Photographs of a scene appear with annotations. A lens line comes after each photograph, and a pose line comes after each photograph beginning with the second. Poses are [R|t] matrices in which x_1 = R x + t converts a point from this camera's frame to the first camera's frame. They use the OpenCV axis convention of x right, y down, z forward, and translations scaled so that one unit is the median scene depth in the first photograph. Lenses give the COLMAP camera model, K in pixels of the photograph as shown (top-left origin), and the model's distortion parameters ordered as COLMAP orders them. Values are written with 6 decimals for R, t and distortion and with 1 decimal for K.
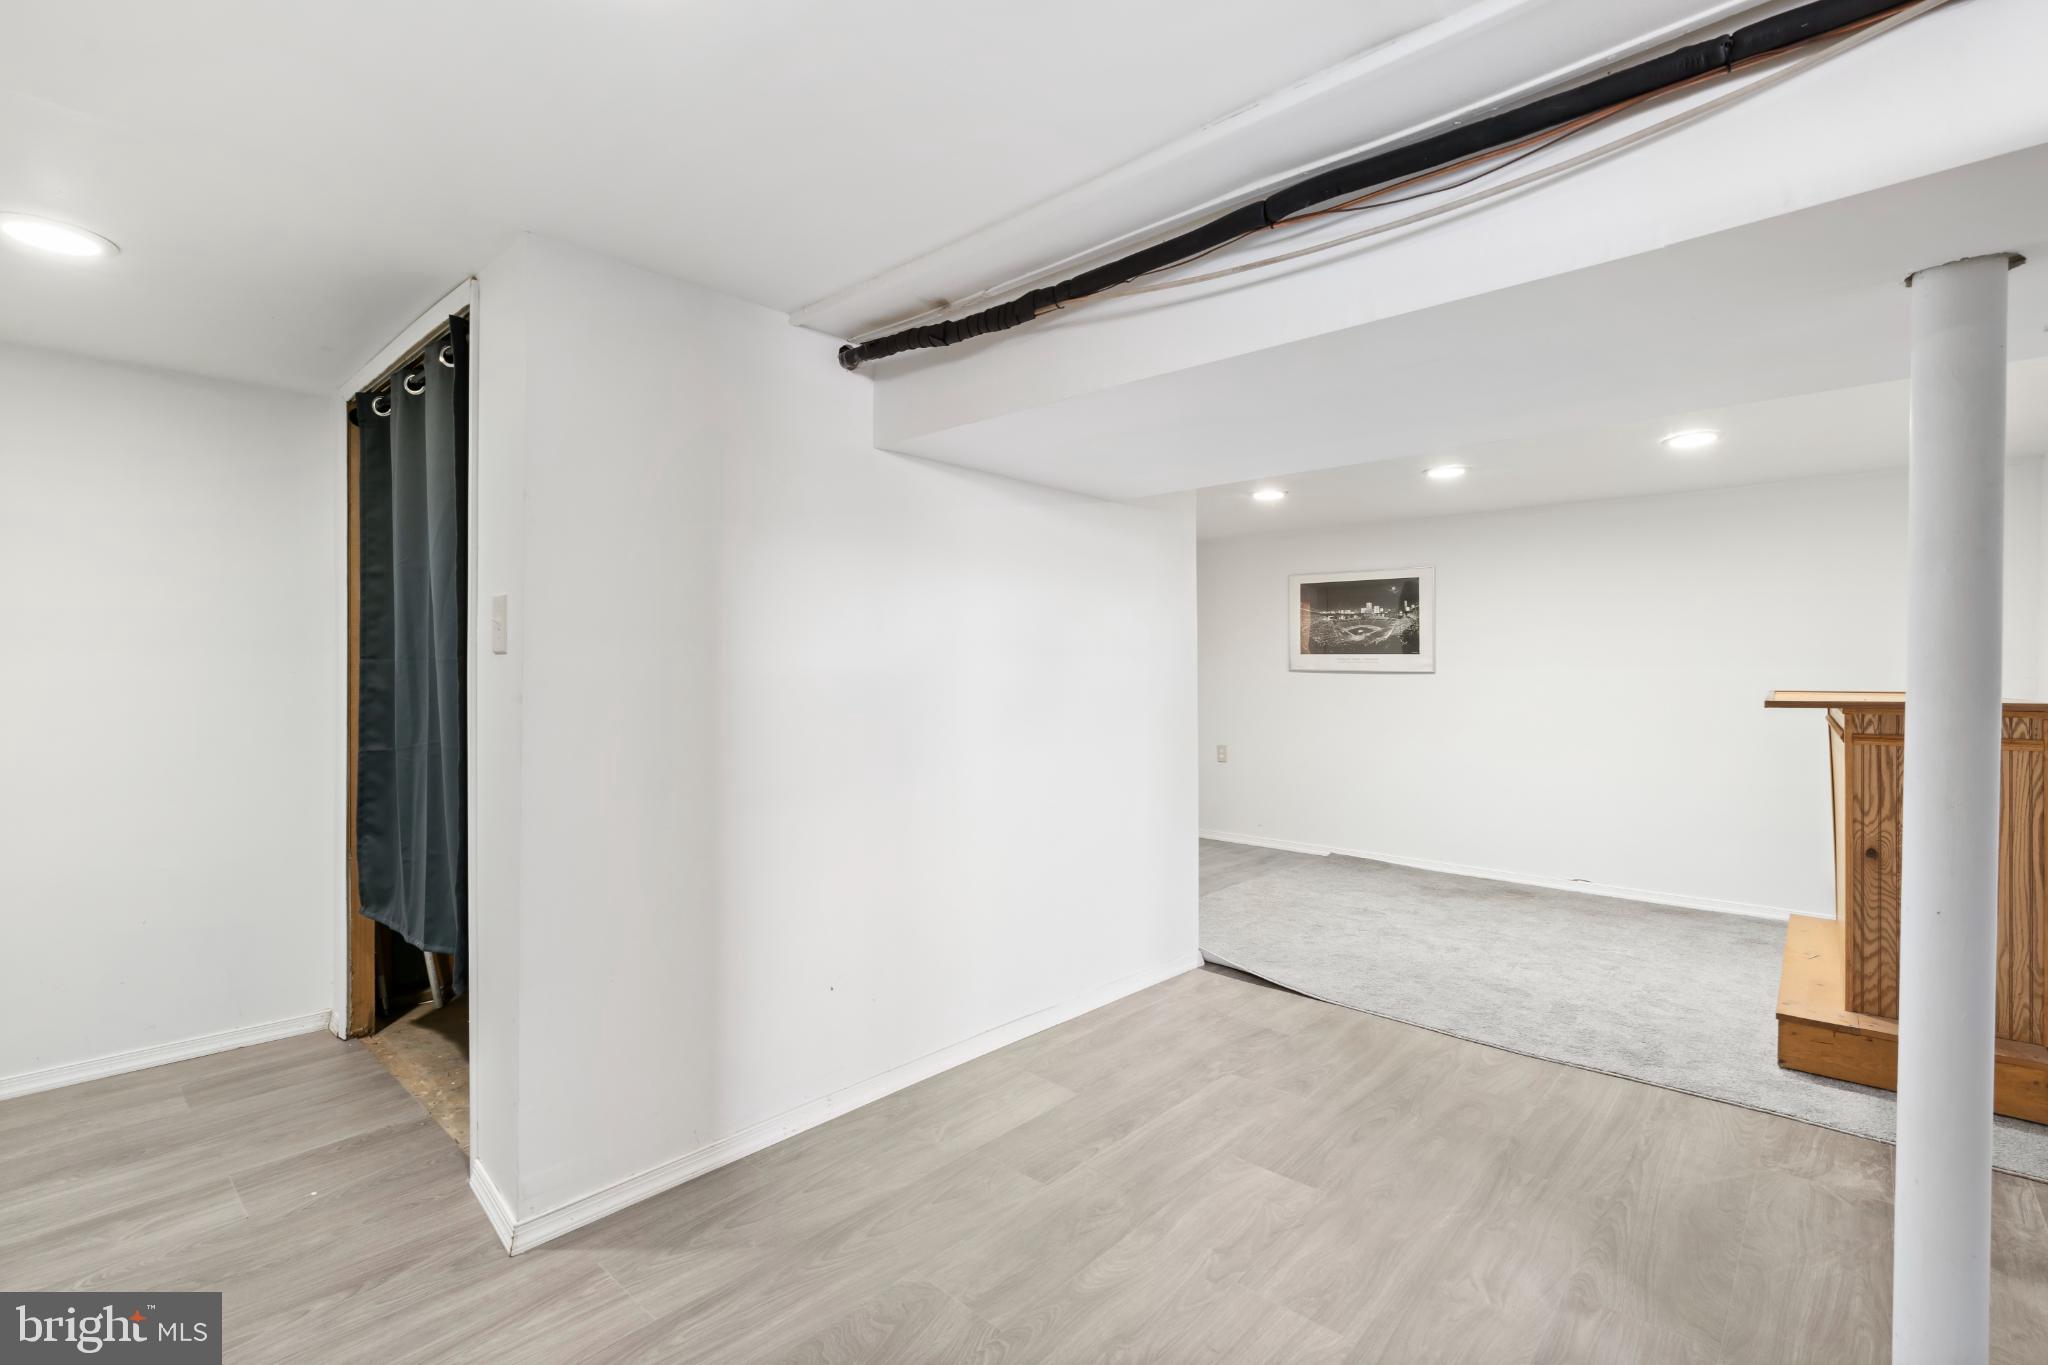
lens RADIAL K [[939.1, 0, 1022.7], [0, 939.1, 670.3], [0, 0, 1]] dist [-0.010103, 0.003583]
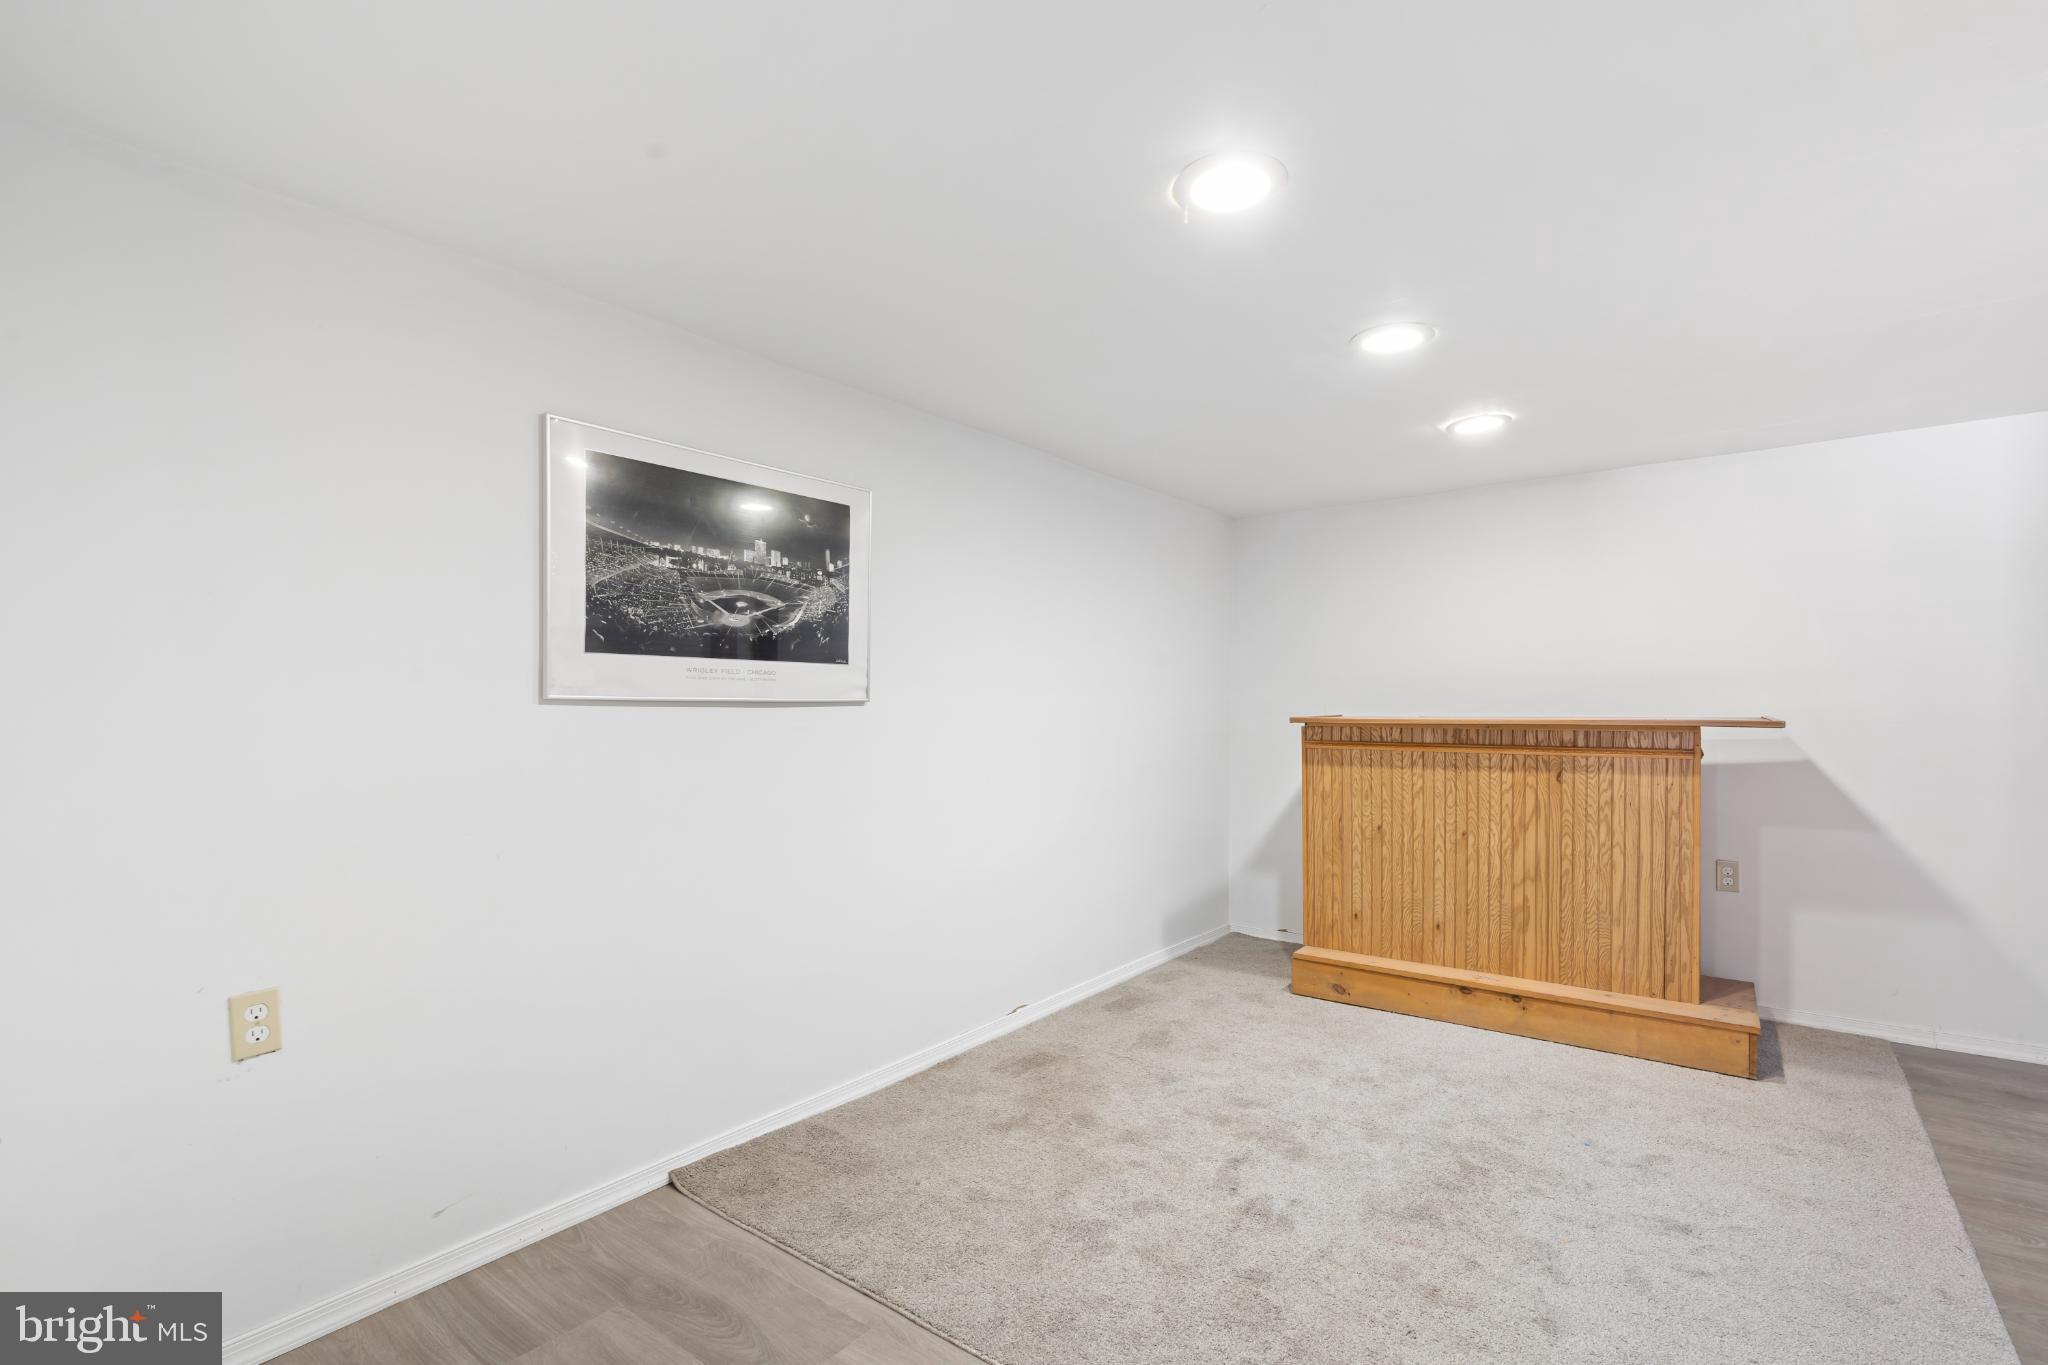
lens RADIAL K [[939.1, 0, 1023.0], [0, 939.1, 700.0], [0, 0, 1]] dist [-0.010103, 0.003583]
pose [[-0.081407, -0.000946, 0.996680, -0.068051], [0.008537, 0.999962, 0.001646, 0.001279], [-0.996644, 0.008642, -0.081396, 0.924049]]
